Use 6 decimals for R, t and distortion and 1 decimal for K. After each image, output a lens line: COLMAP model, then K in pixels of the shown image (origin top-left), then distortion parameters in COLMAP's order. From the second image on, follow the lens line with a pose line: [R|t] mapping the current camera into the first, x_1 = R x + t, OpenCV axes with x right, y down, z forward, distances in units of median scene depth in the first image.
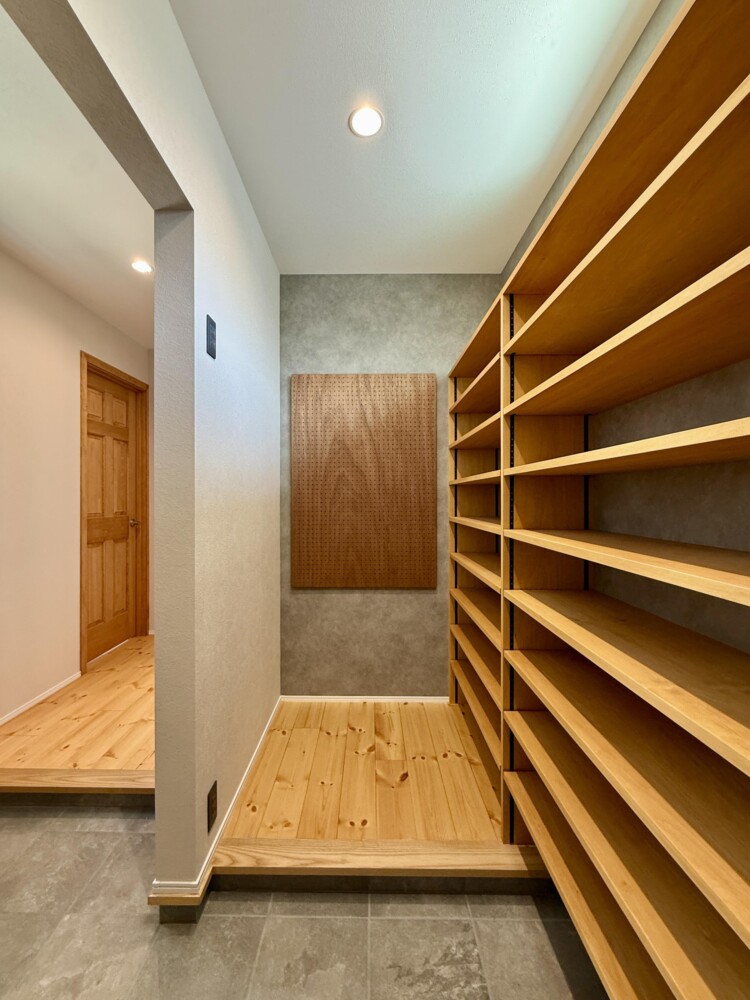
lens RADIAL K [[402.1, 0, 374.3], [0, 402.1, 501.0], [0, 0, 1]] dist [-0.001280, 0.000206]
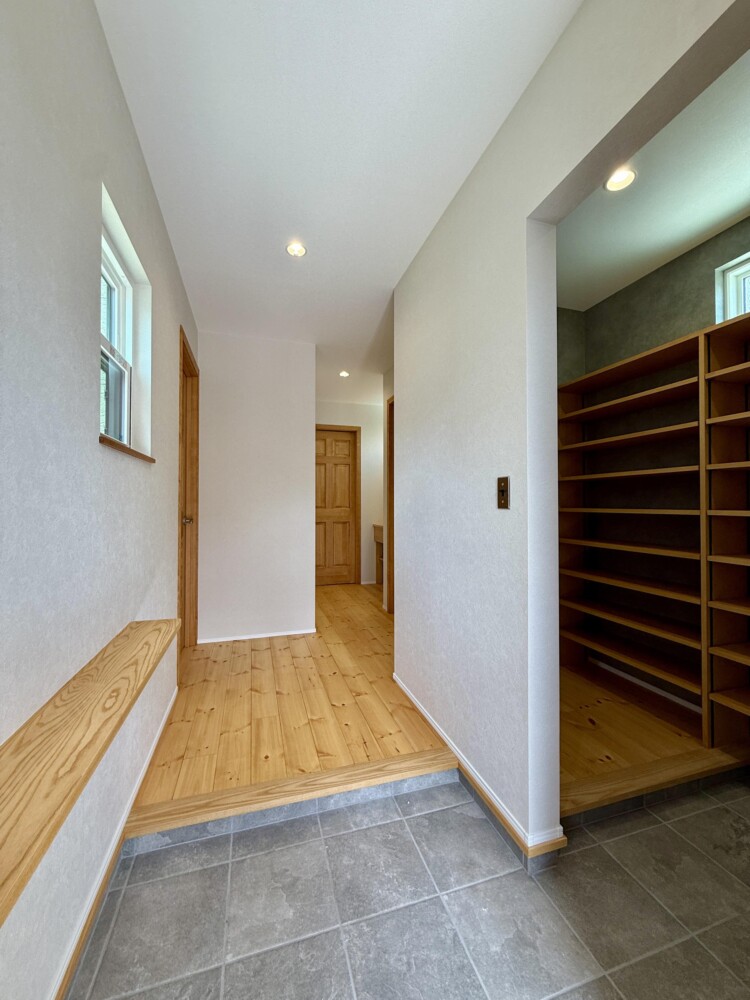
lens RADIAL K [[402.1, 0, 378.2], [0, 402.1, 498.3], [0, 0, 1]] dist [-0.001280, 0.000206]
pose [[0.952323, 0.002029, 0.305085, -0.703795], [0.004168, 0.999798, -0.019660, 0.052775], [-0.305063, 0.019994, 0.952122, 0.060460]]
